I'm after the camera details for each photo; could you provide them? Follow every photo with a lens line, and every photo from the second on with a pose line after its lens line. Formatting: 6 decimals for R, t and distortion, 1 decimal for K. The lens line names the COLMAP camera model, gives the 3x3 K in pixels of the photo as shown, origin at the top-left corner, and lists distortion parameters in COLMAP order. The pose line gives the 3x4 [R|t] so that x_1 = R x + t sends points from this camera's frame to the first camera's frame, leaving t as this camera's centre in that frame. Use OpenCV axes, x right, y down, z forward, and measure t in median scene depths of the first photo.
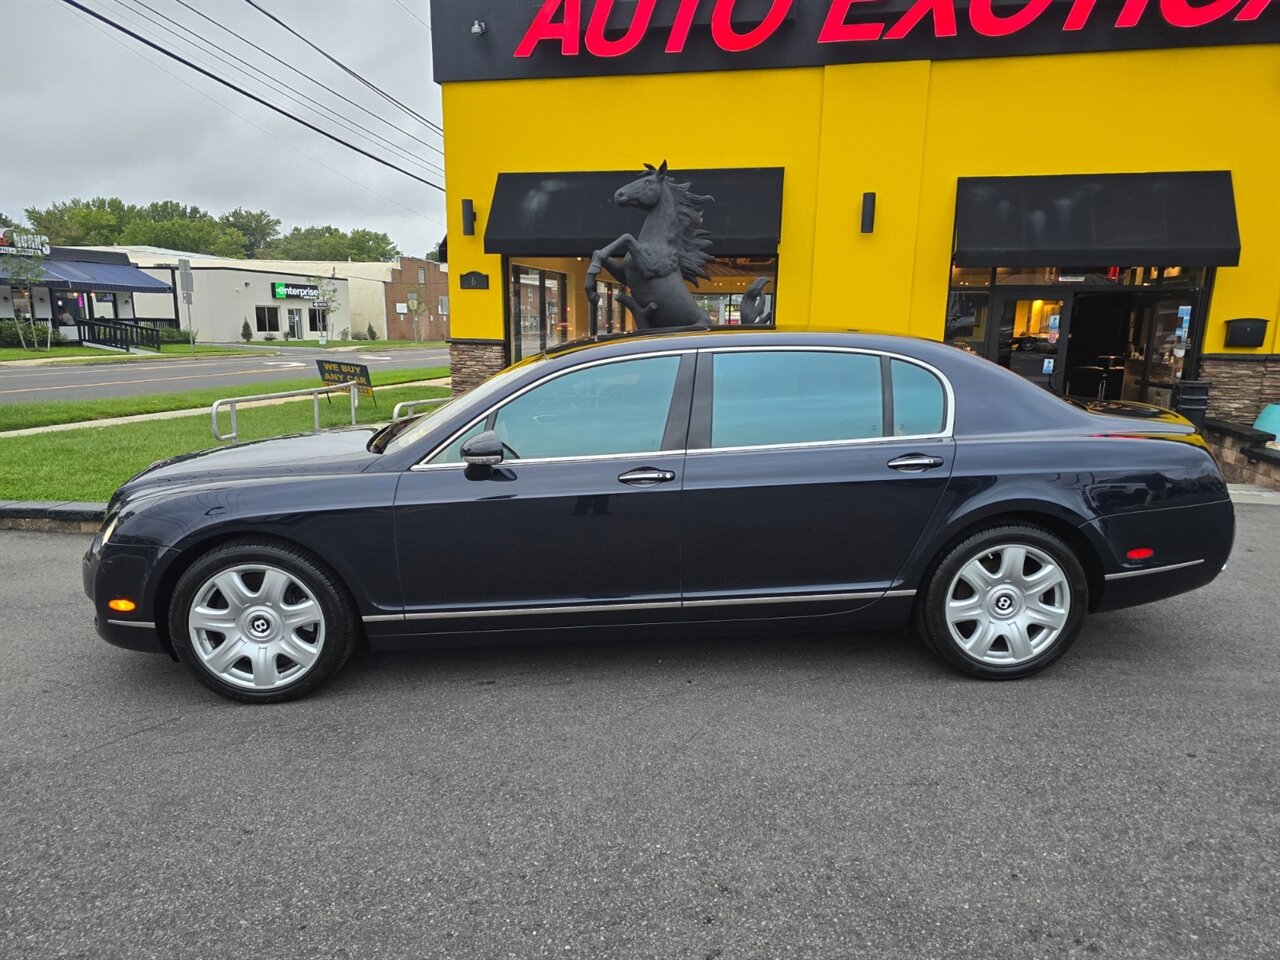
lens RADIAL K [[854.2, 0, 657.3], [0, 854.2, 485.1], [0, 0, 1]] dist [0.096970, -0.119979]
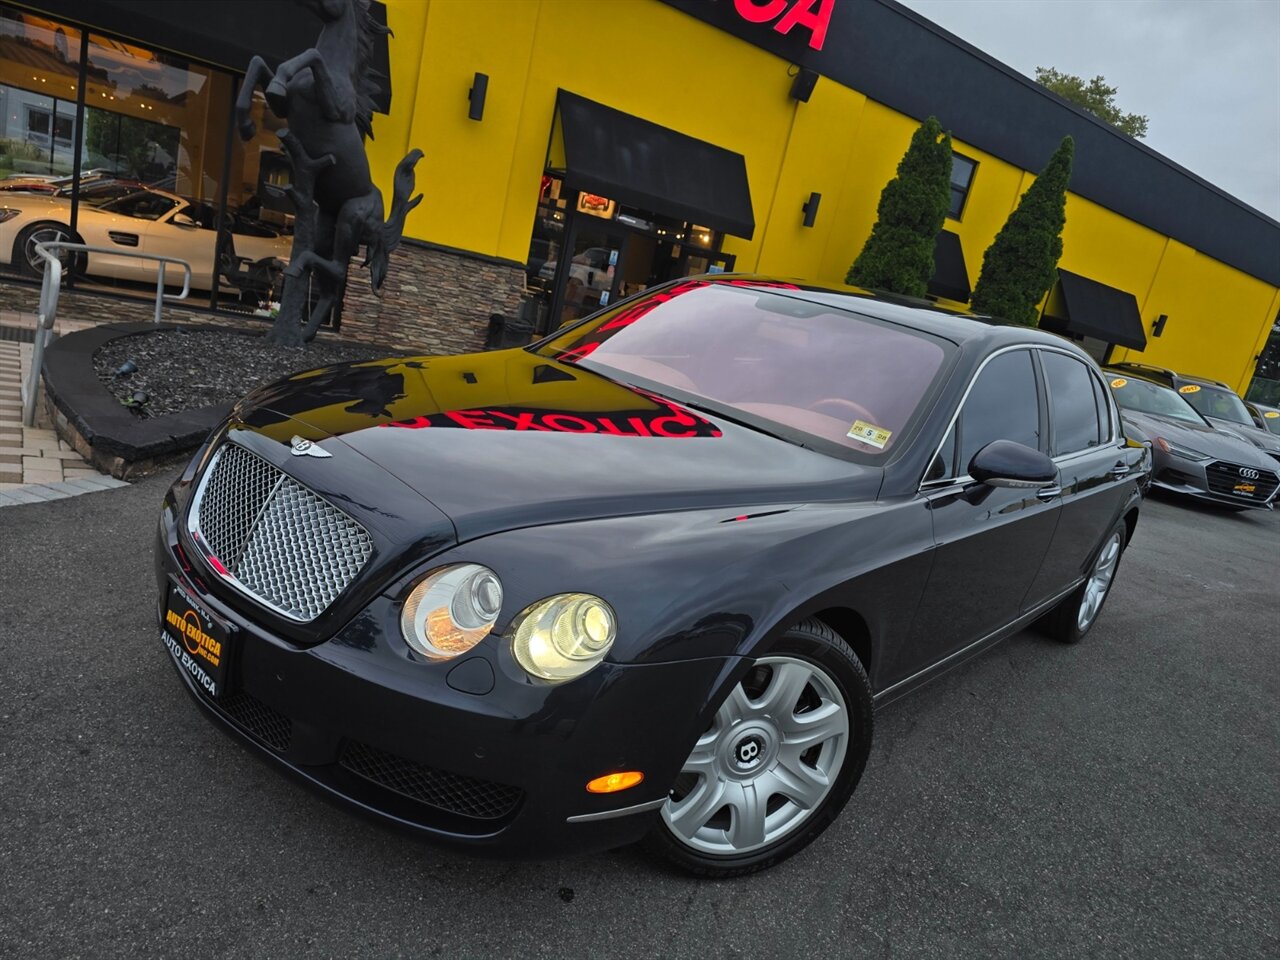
lens RADIAL K [[851.2, 0, 632.8], [0, 851.2, 494.2], [0, 0, 1]] dist [0.046988, -0.044213]
pose [[0.695232, -0.036095, 0.717879, -0.316997], [-0.073837, 0.989868, 0.121278, -0.027611], [-0.714983, -0.137323, 0.685523, 0.228477]]
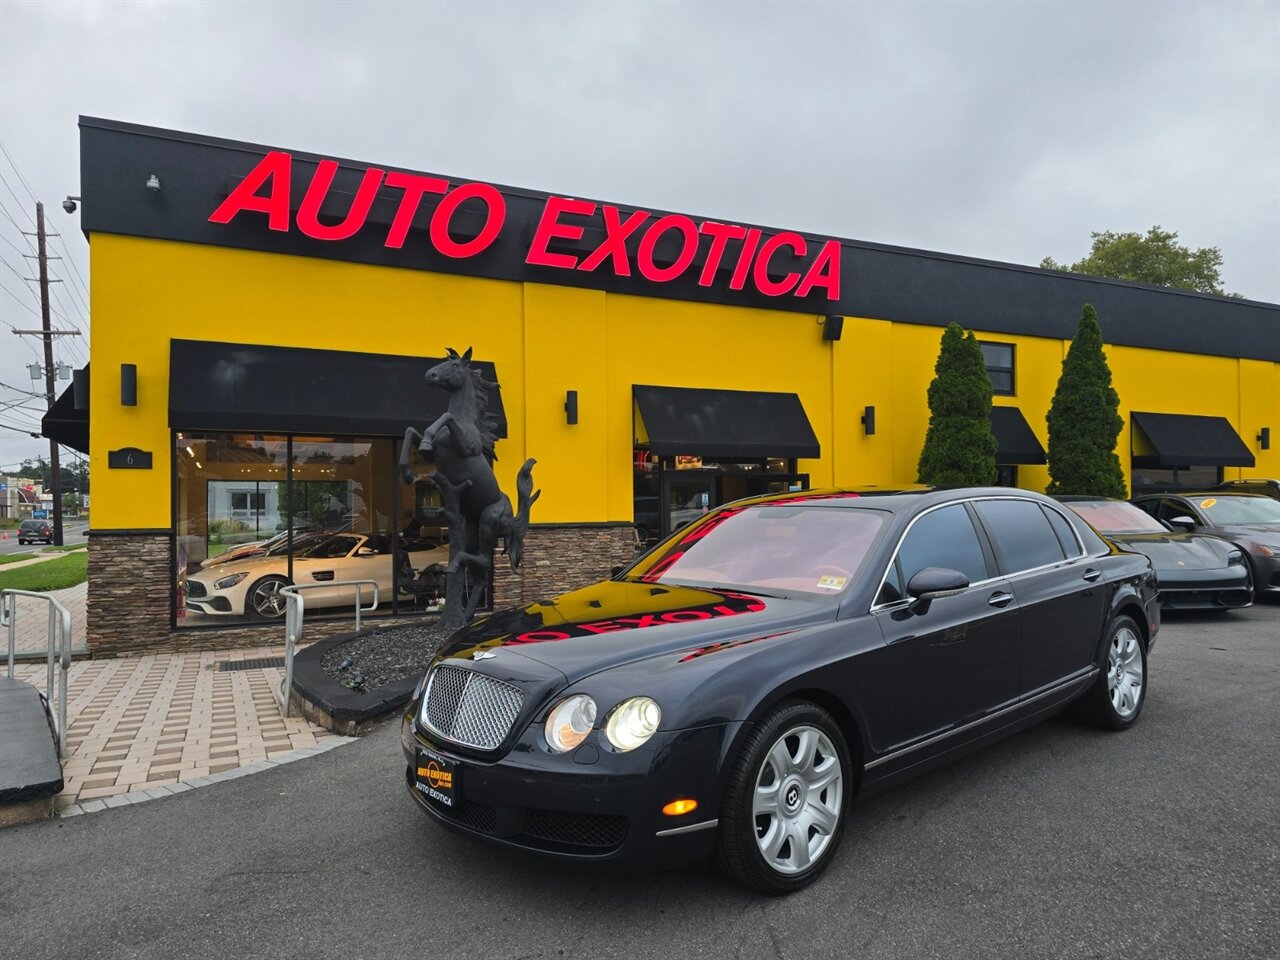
lens RADIAL K [[832.1, 0, 642.7], [0, 832.1, 503.6], [0, 0, 1]] dist [0.095885, -0.109734]
pose [[0.797280, -0.016470, 0.603385, -0.371091], [0.134679, 0.979281, -0.151227, -0.010037], [-0.588393, 0.201833, 0.782979, 0.108756]]
